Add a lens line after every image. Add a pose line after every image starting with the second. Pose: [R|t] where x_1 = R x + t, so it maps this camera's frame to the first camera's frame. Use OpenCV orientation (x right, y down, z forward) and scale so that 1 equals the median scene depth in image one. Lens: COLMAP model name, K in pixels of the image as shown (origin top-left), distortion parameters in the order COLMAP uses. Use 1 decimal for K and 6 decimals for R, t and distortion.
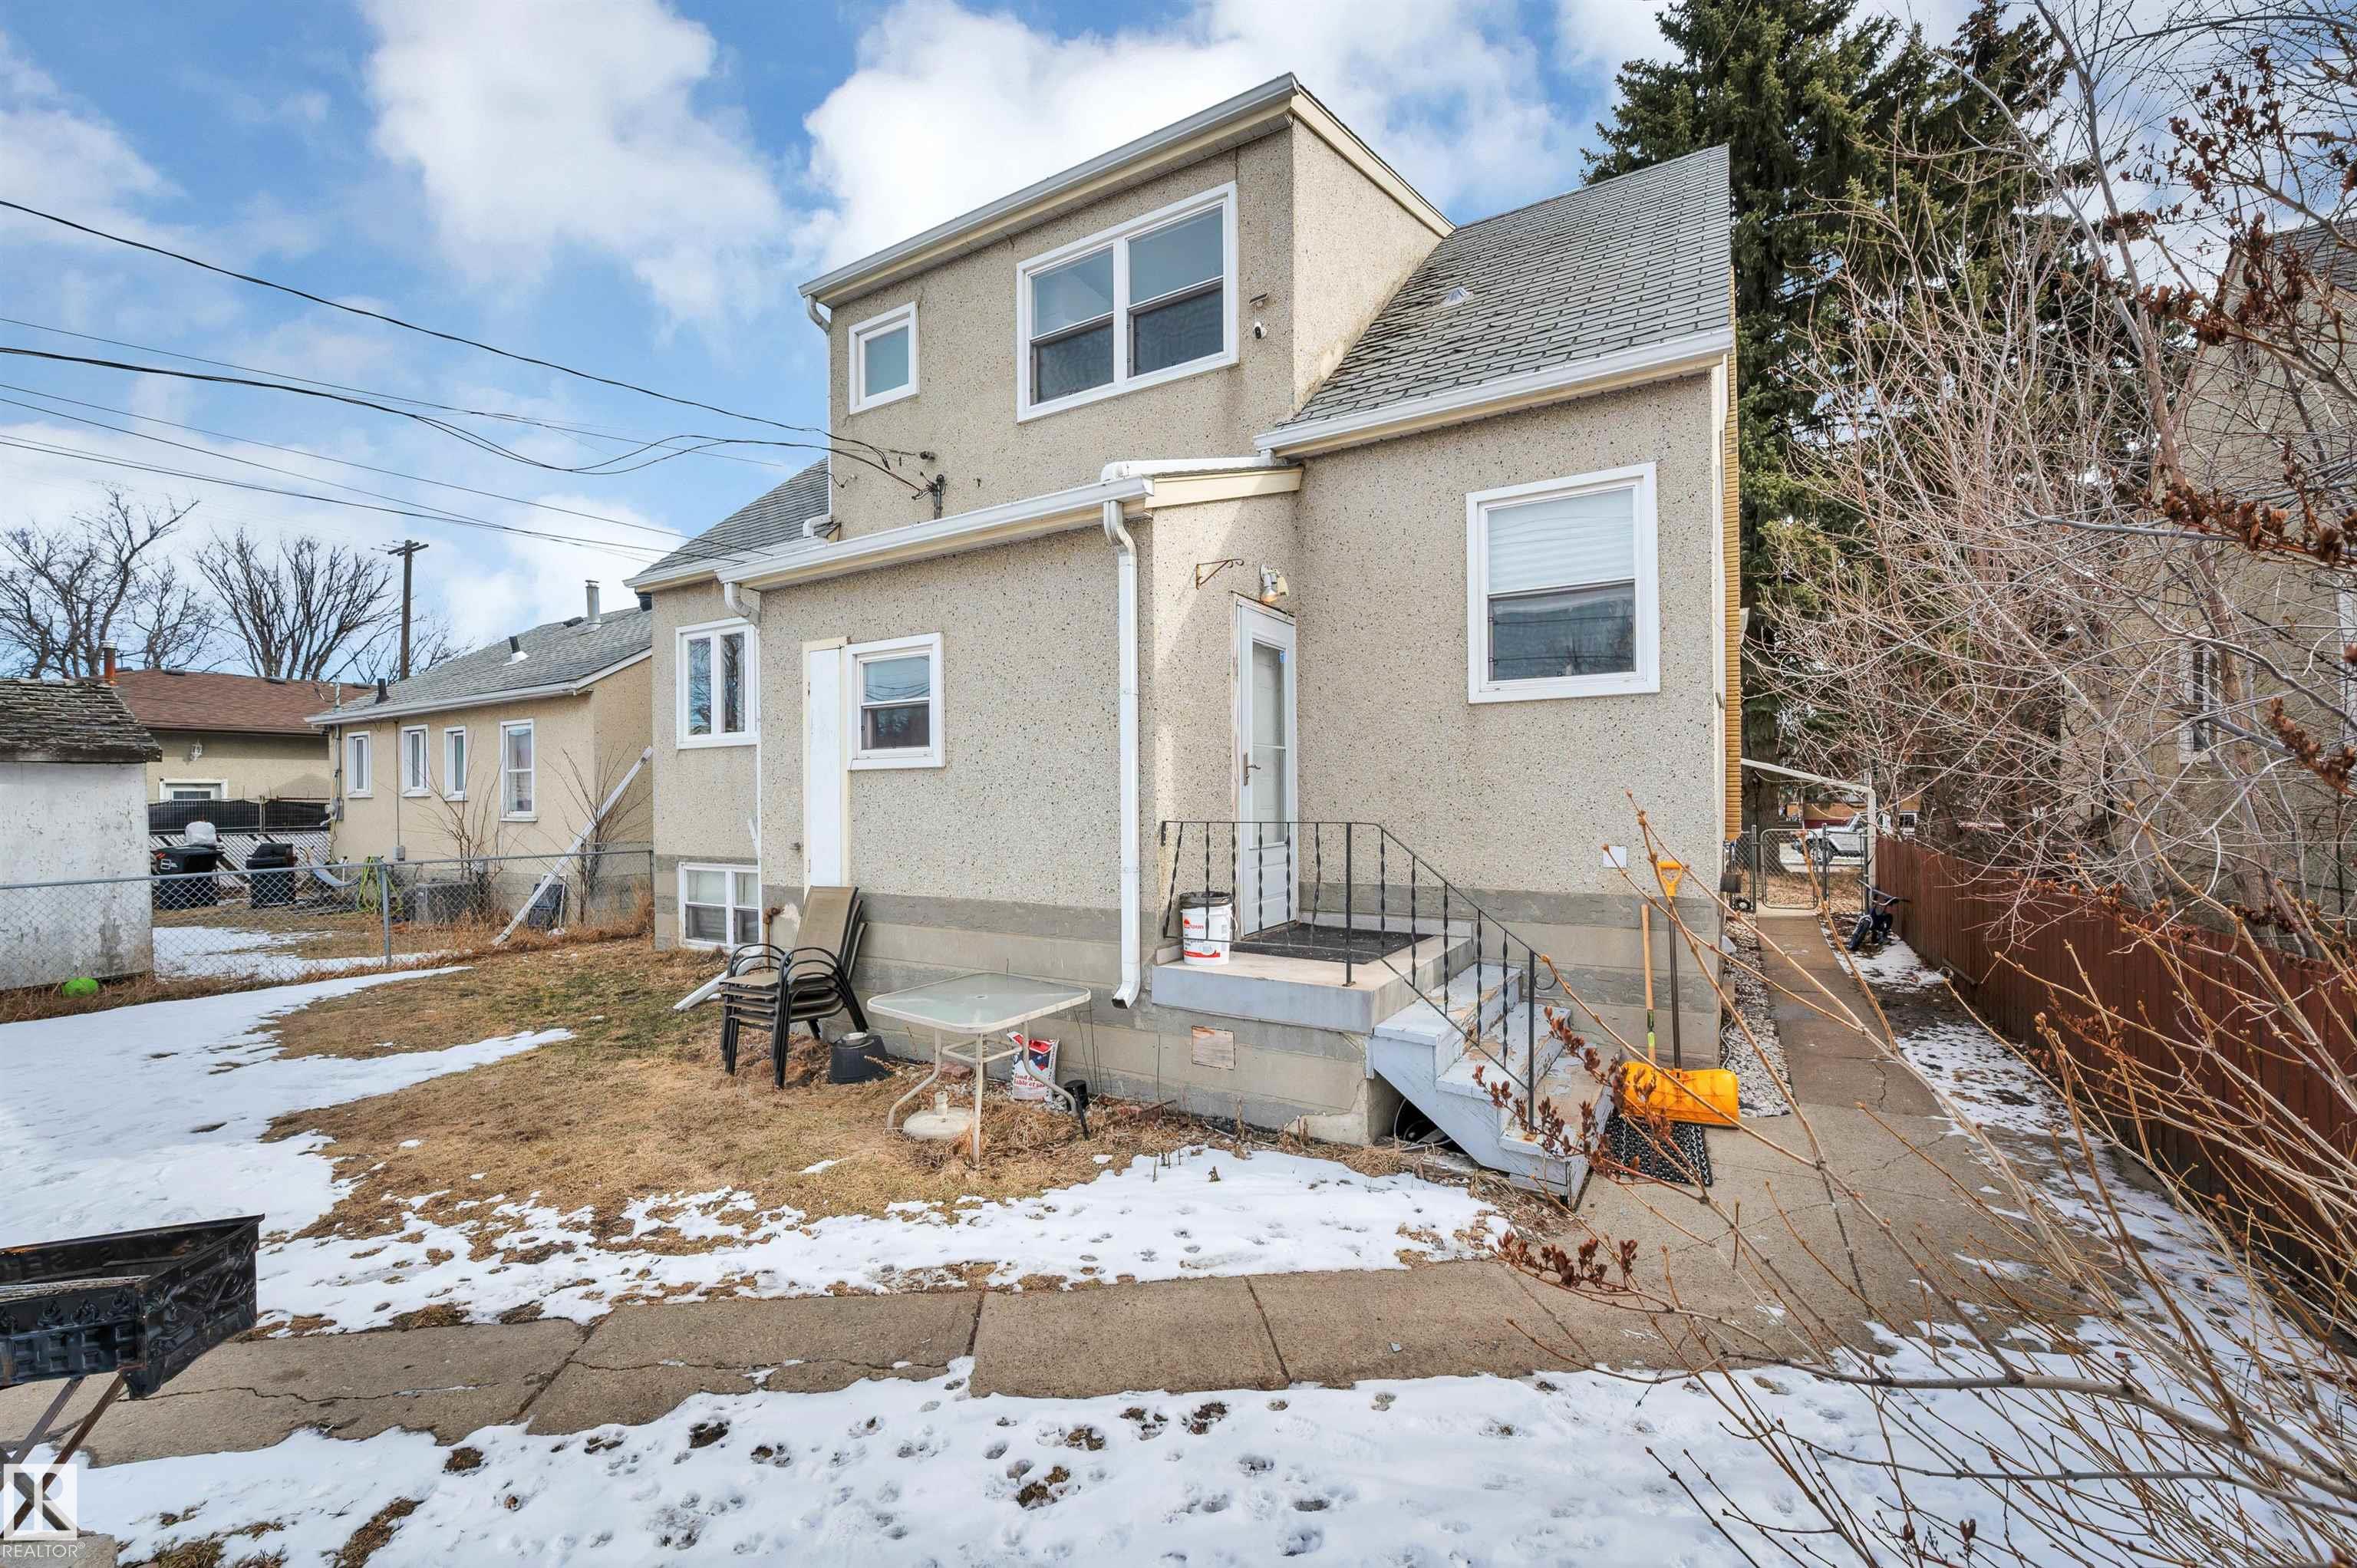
lens RADIAL K [[932.5, 0, 1179.7], [0, 932.5, 788.2], [0, 0, 1]] dist [0.000477, -0.000058]
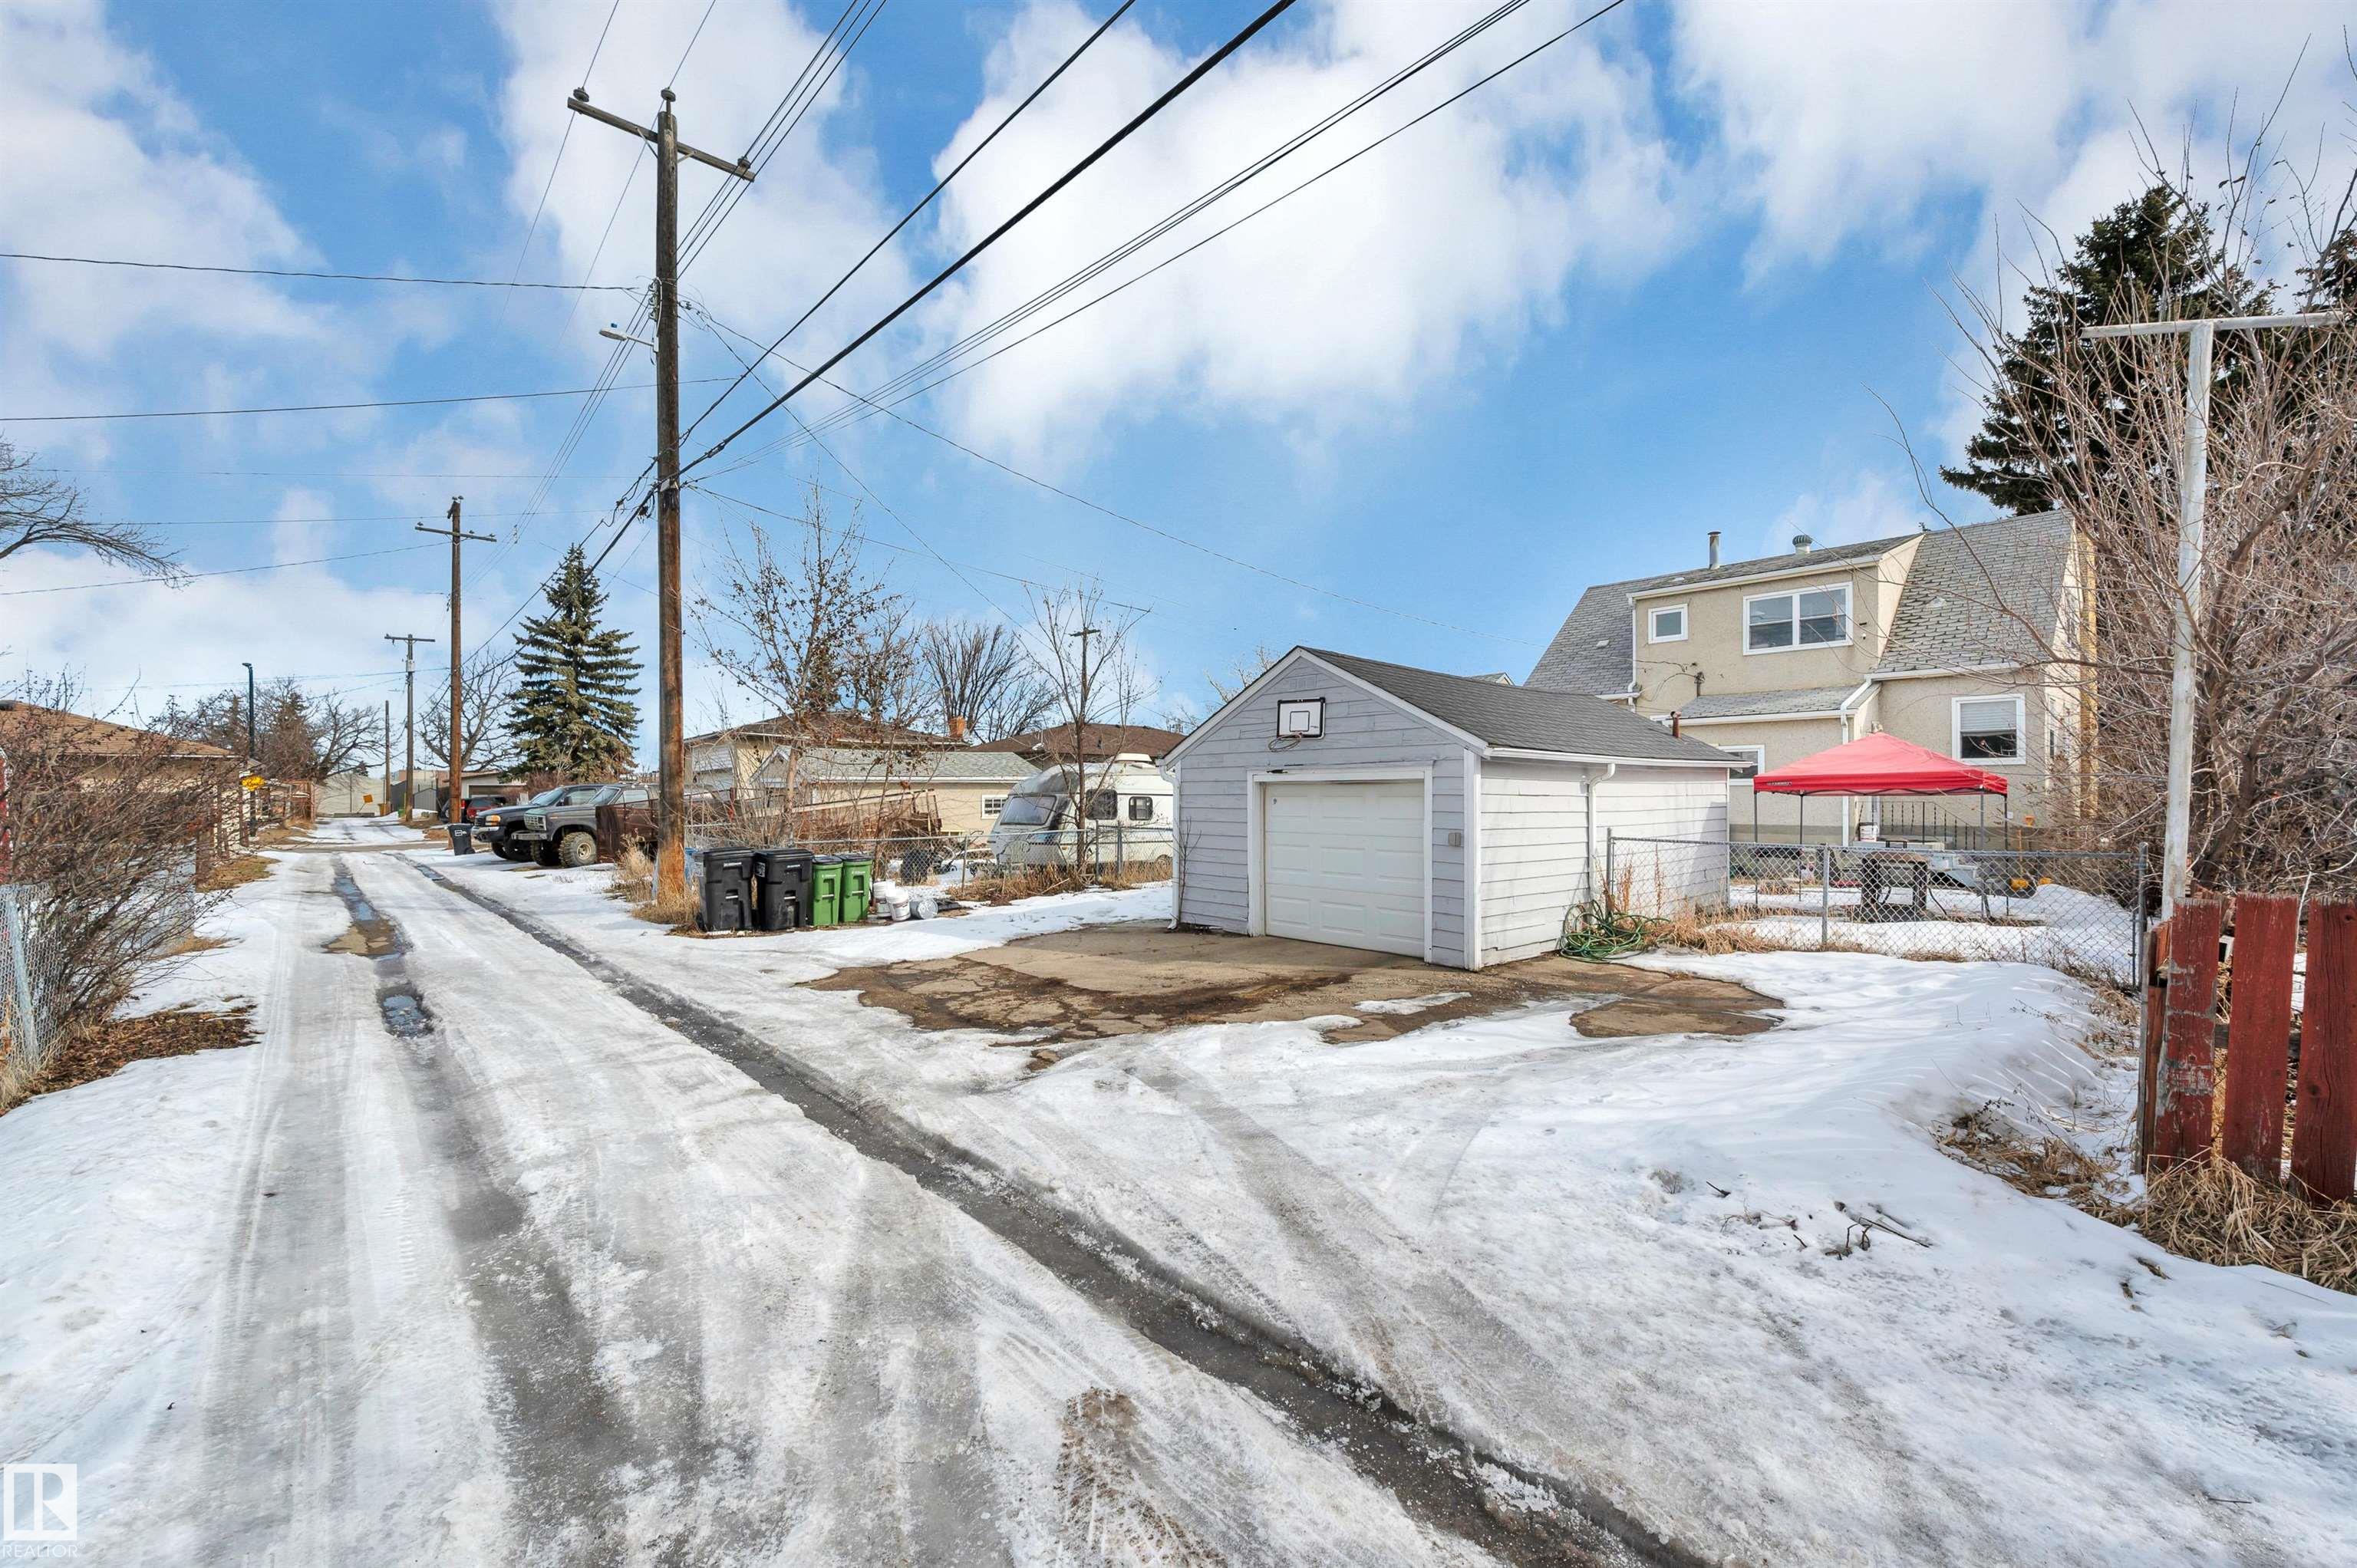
lens RADIAL K [[932.5, 0, 1217.7], [0, 932.5, 814.5], [0, 0, 1]] dist [0.000477, -0.000058]
pose [[0.963001, 0.015948, -0.269026, -1.299767], [-0.014915, 0.999871, 0.005882, 0.092451], [0.269085, -0.001651, 0.963115, -2.852642]]
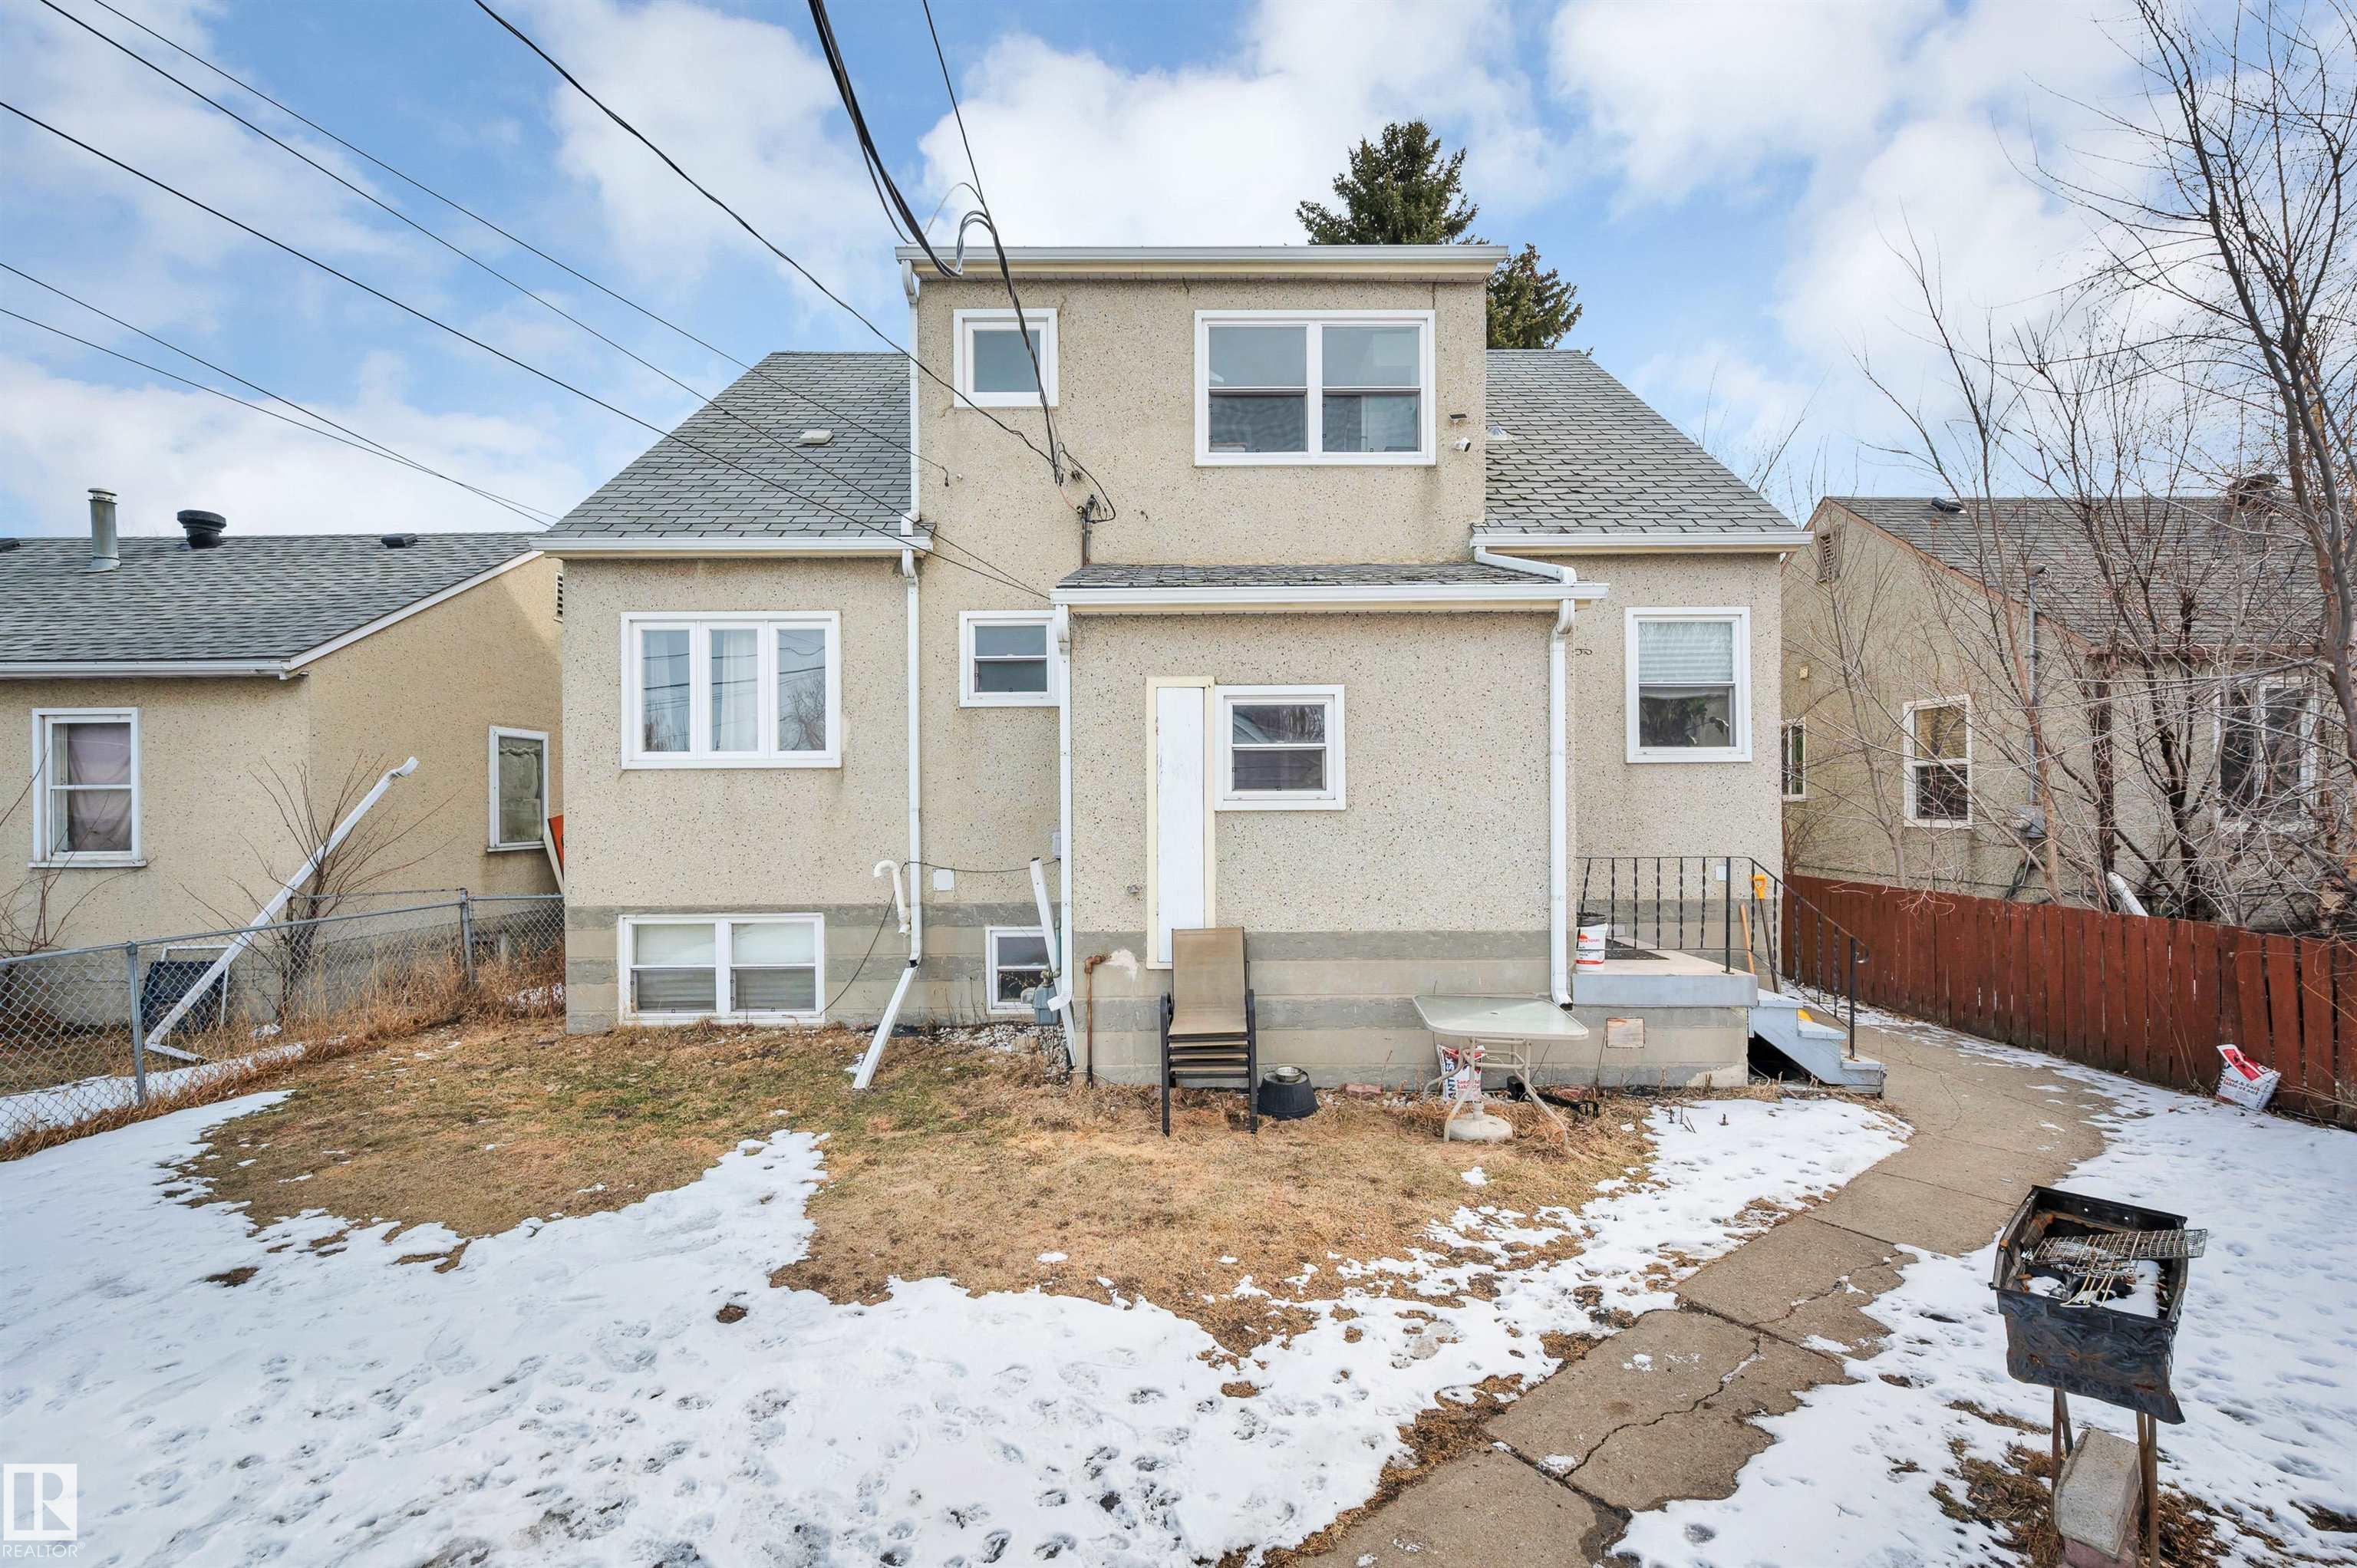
lens RADIAL K [[932.5, 0, 1200.6], [0, 932.5, 798.8], [0, 0, 1]] dist [0.000477, -0.000058]
pose [[0.859089, 0.006708, 0.511783, -1.009419], [-0.005984, 0.999977, -0.003062, -0.033529], [-0.511792, -0.000432, 0.859109, 0.171675]]
